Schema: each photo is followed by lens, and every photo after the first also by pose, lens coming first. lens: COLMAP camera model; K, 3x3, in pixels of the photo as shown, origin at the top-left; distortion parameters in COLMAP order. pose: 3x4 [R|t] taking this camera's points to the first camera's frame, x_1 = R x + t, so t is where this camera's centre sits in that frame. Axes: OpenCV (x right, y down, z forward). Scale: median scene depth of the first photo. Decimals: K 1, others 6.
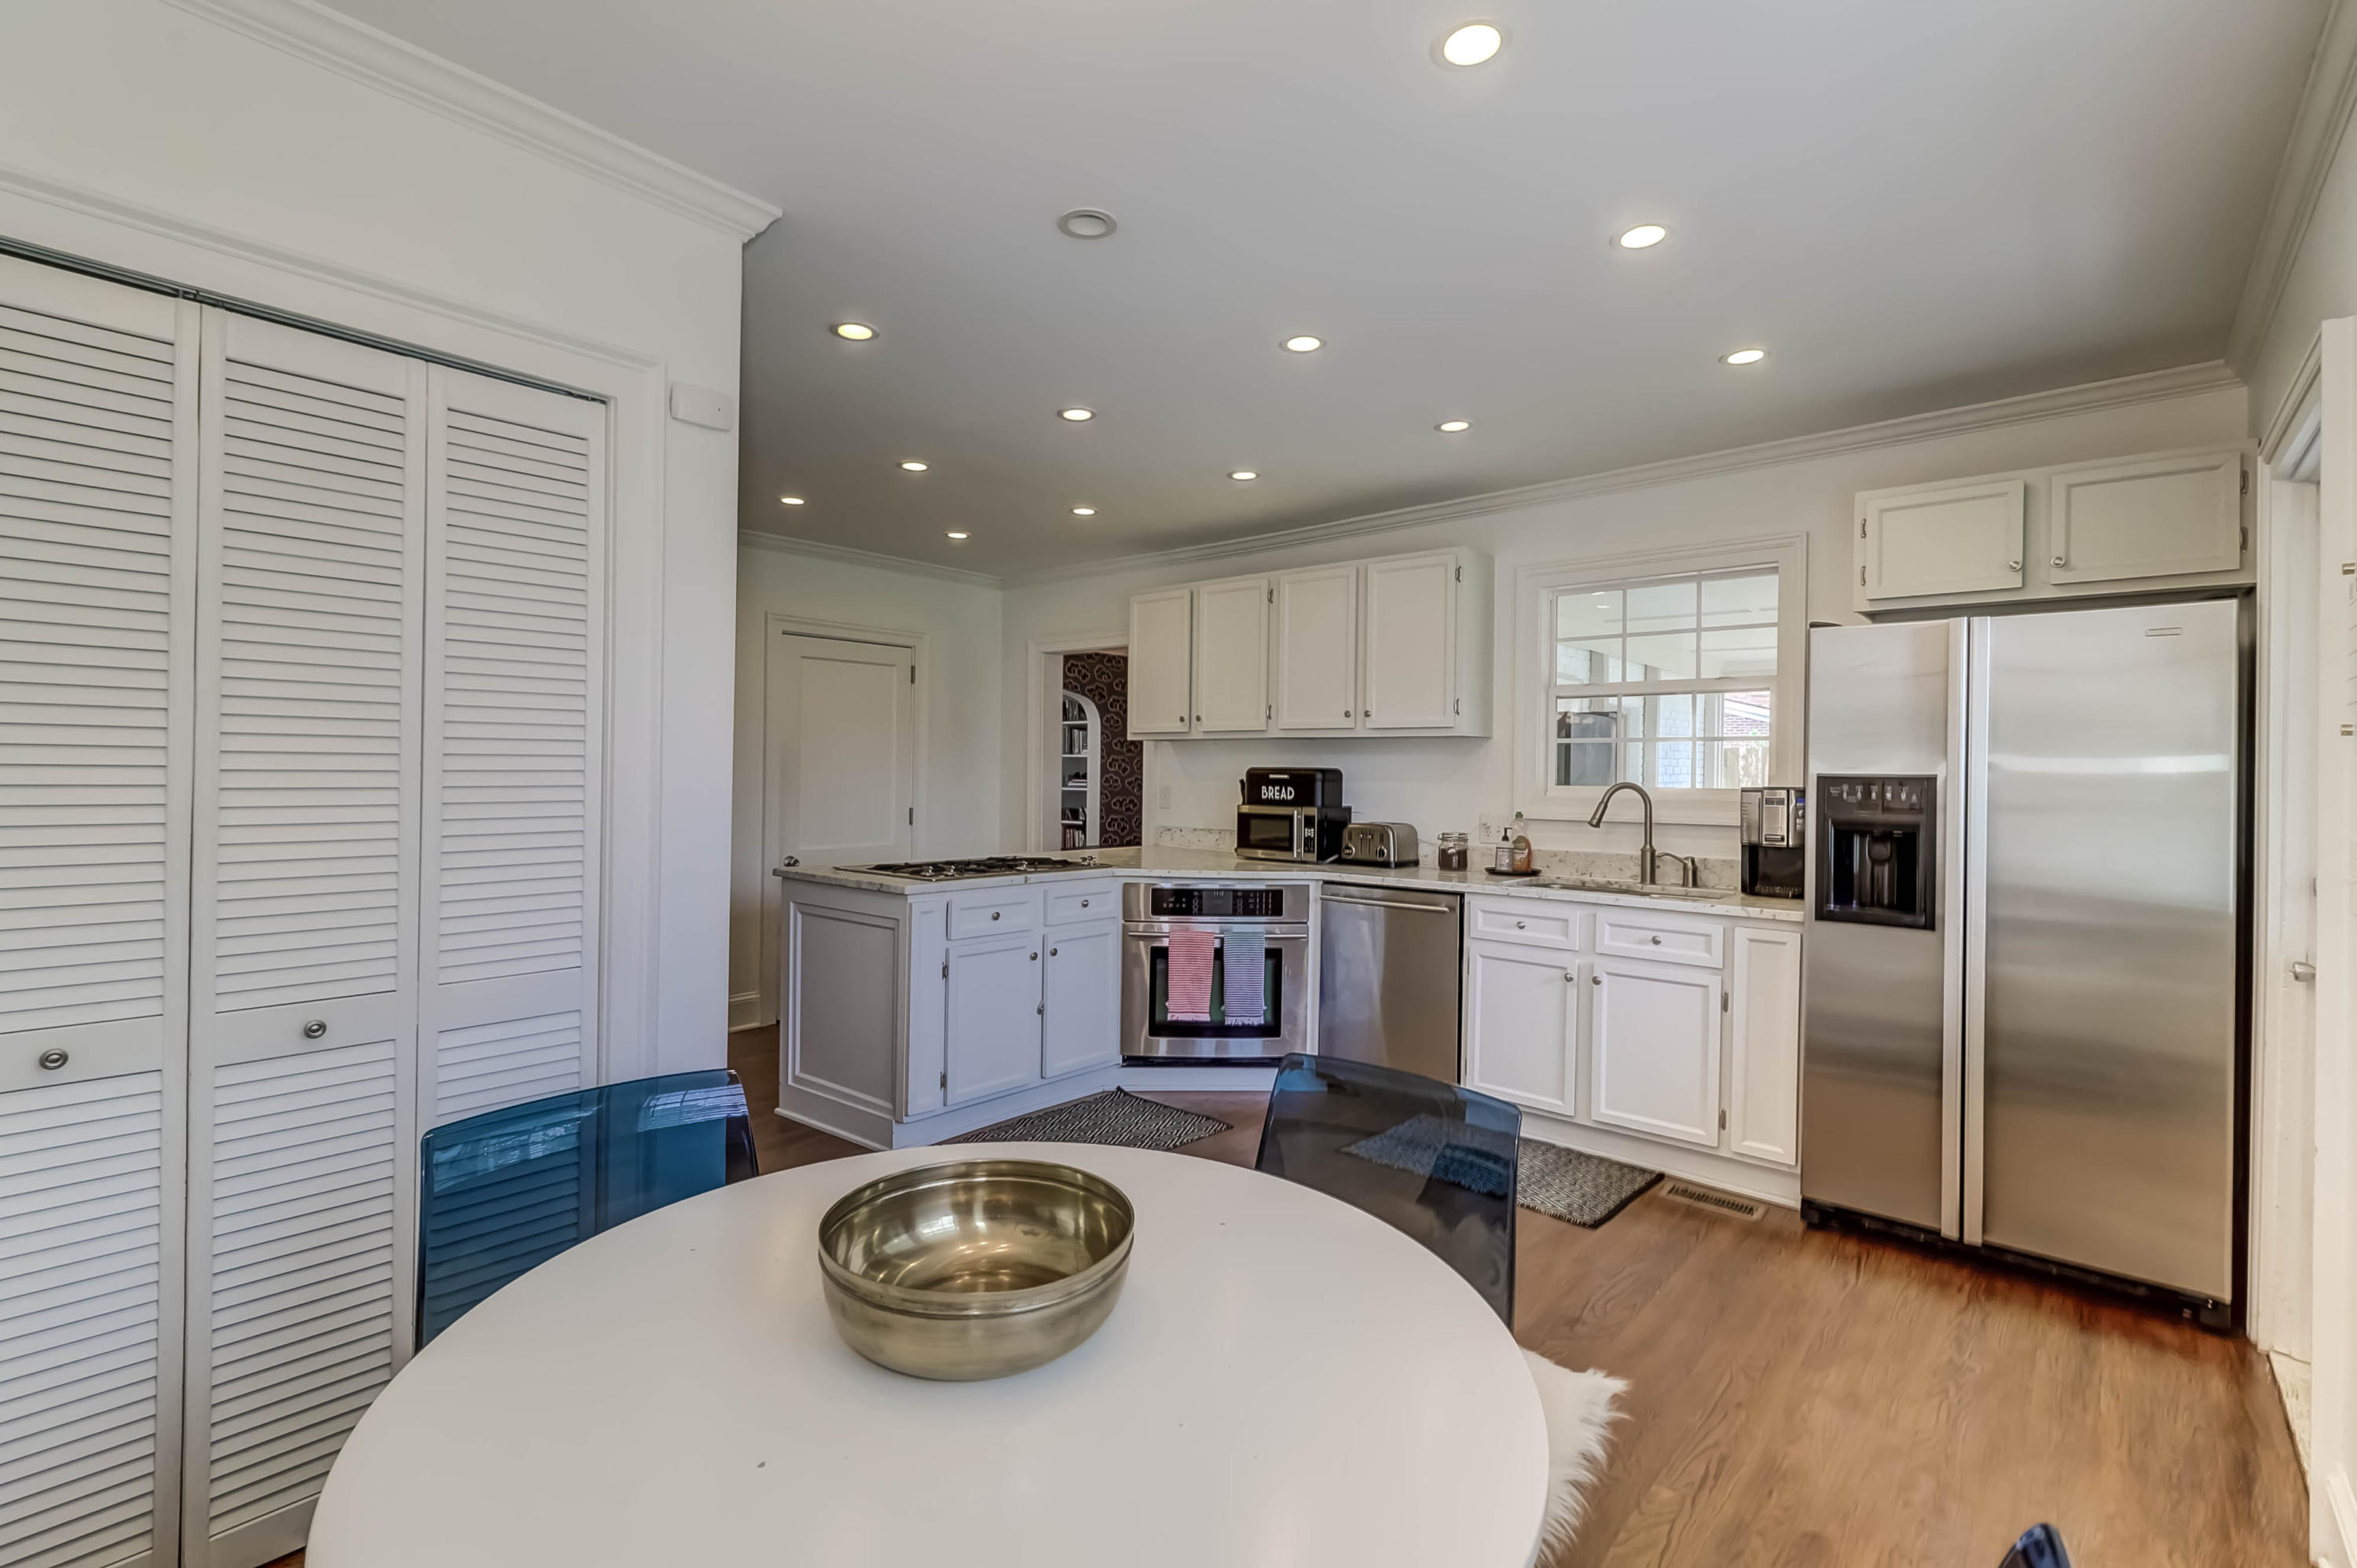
lens RADIAL K [[1077.4, 0, 1221.5], [0, 1077.4, 776.2], [0, 0, 1]] dist [0.006009, -0.001845]
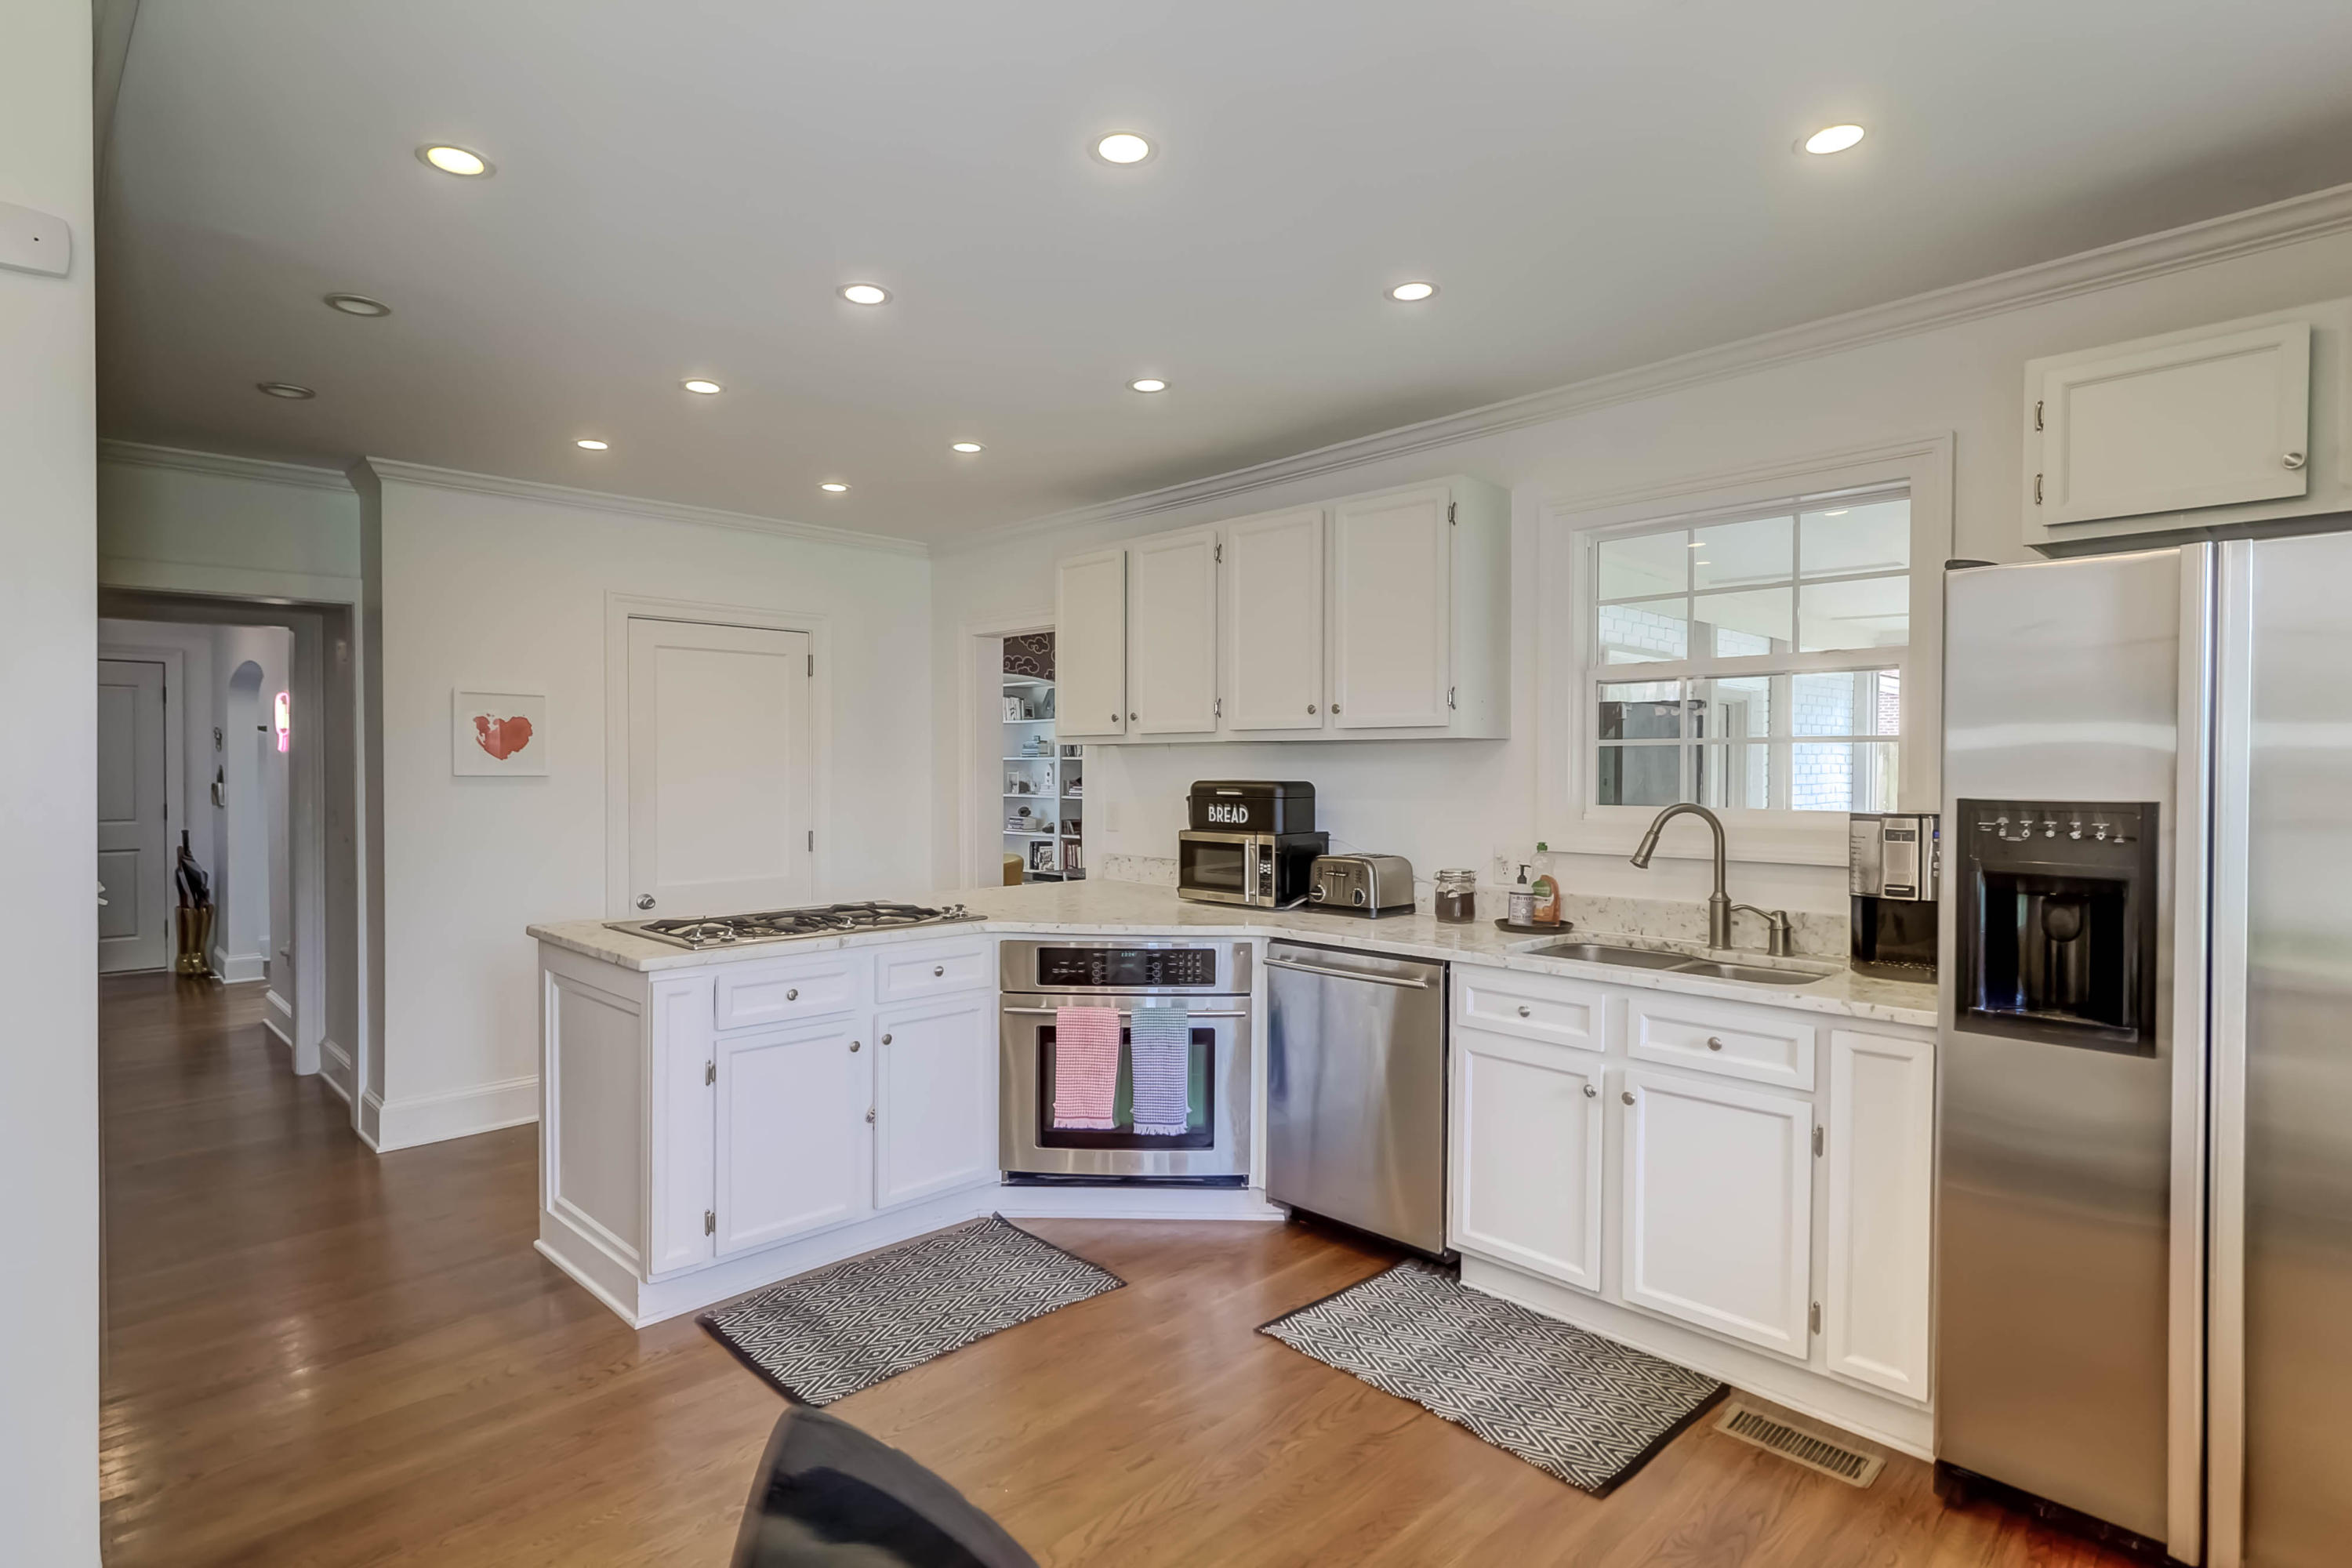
lens RADIAL K [[1164.9, 0, 1235.7], [0, 1164.9, 783.0], [0, 0, 1]] dist [0.008151, -0.000566]
pose [[0.996196, -0.008186, -0.086751, 0.153682], [0.009141, 0.999902, 0.010614, -0.018522], [0.086656, -0.011367, 0.996173, 0.226696]]
